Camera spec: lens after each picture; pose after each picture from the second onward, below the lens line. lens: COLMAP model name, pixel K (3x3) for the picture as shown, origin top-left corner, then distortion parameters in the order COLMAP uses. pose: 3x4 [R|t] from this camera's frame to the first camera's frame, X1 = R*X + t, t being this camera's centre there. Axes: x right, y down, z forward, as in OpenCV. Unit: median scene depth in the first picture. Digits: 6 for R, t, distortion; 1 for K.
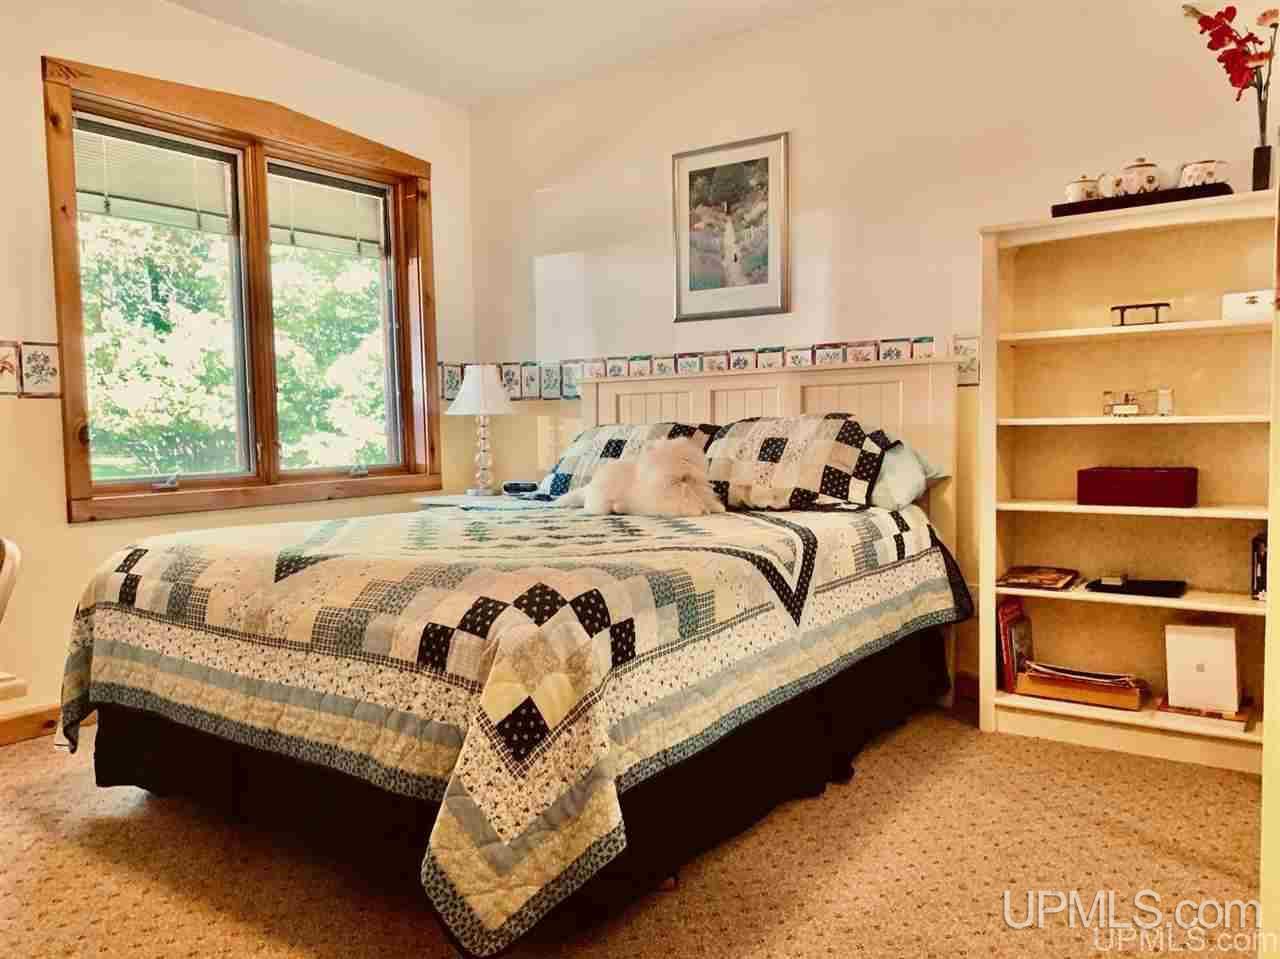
lens RADIAL K [[964.3, 0, 640.6], [0, 964.3, 479.1], [0, 0, 1]] dist [0.015100, 0.003215]
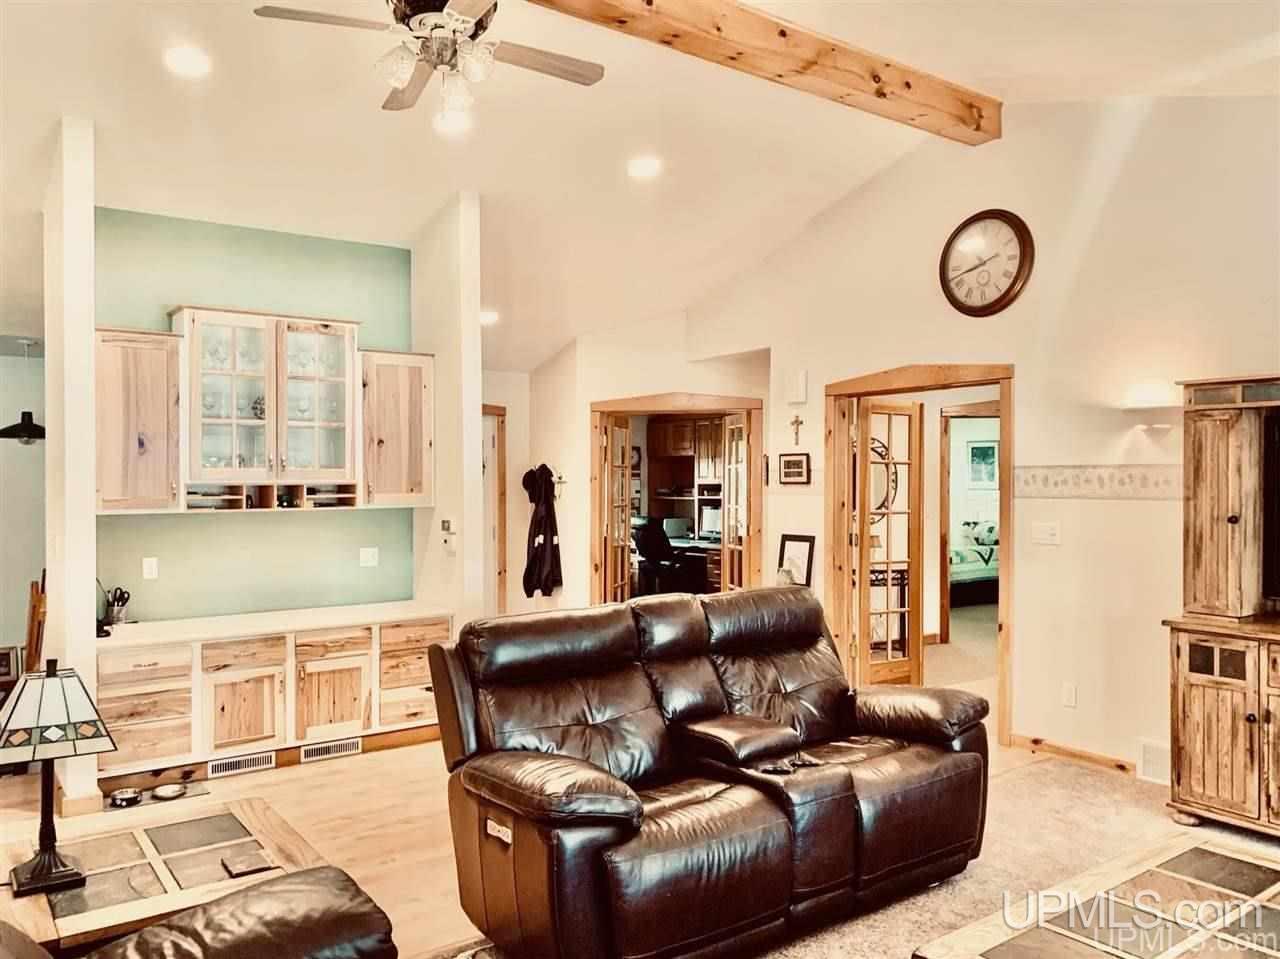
lens RADIAL K [[964.3, 0, 636.8], [0, 964.3, 479.1], [0, 0, 1]] dist [0.015100, 0.003215]
pose [[0.946063, 0.010424, -0.323814, 0.045920], [-0.029286, 0.998142, -0.053432, 0.016139], [0.322655, 0.060034, 0.944611, -3.194337]]
